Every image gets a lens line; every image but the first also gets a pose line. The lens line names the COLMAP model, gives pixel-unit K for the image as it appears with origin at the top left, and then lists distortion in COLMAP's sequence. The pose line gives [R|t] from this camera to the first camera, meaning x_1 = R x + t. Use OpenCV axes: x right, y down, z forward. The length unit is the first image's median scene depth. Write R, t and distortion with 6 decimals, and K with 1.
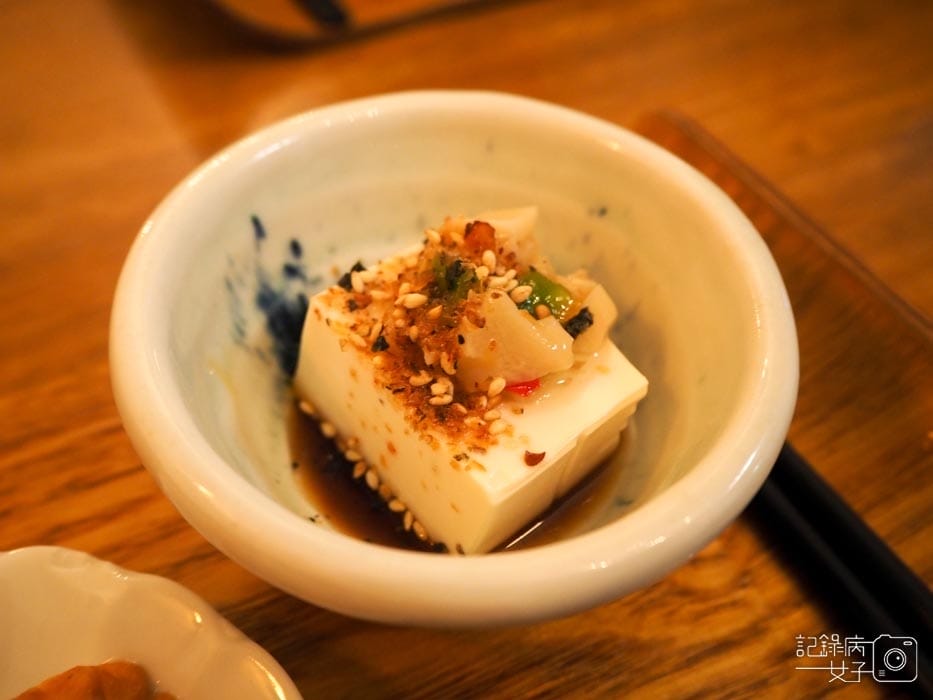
lens RADIAL K [[936.4, 0, 466.5], [0, 936.4, 350.0], [0, 0, 1]] dist [0.005209, -0.011327]
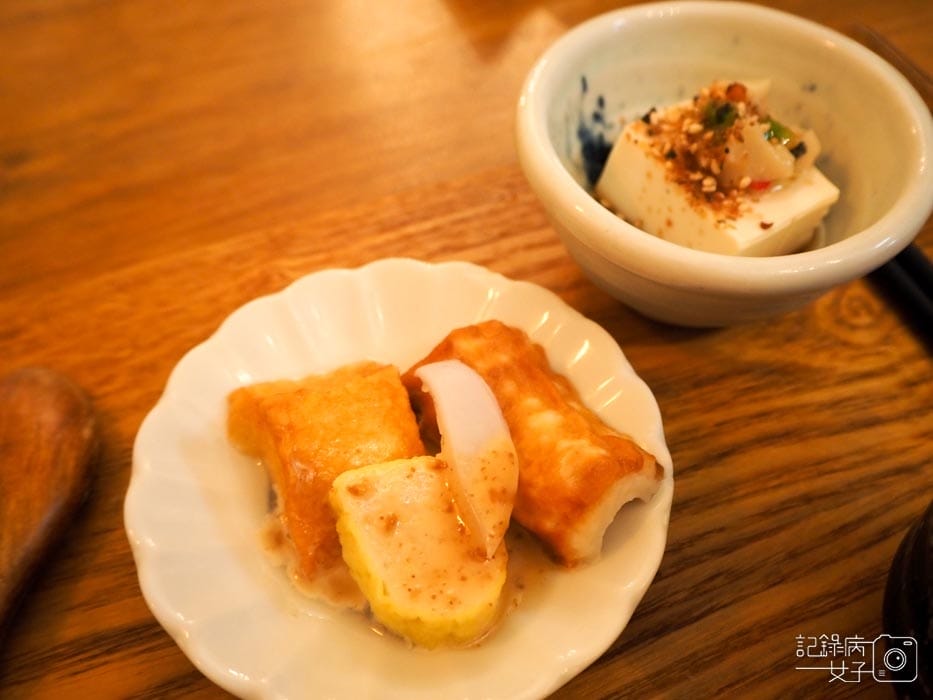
lens RADIAL K [[936.4, 0, 466.5], [0, 936.4, 350.0], [0, 0, 1]] dist [0.005209, -0.011327]
pose [[0.988911, 0.083984, -0.122485, -0.213721], [-0.075957, 0.994735, 0.068800, 0.243374], [0.127618, -0.058734, 0.990083, -0.665100]]
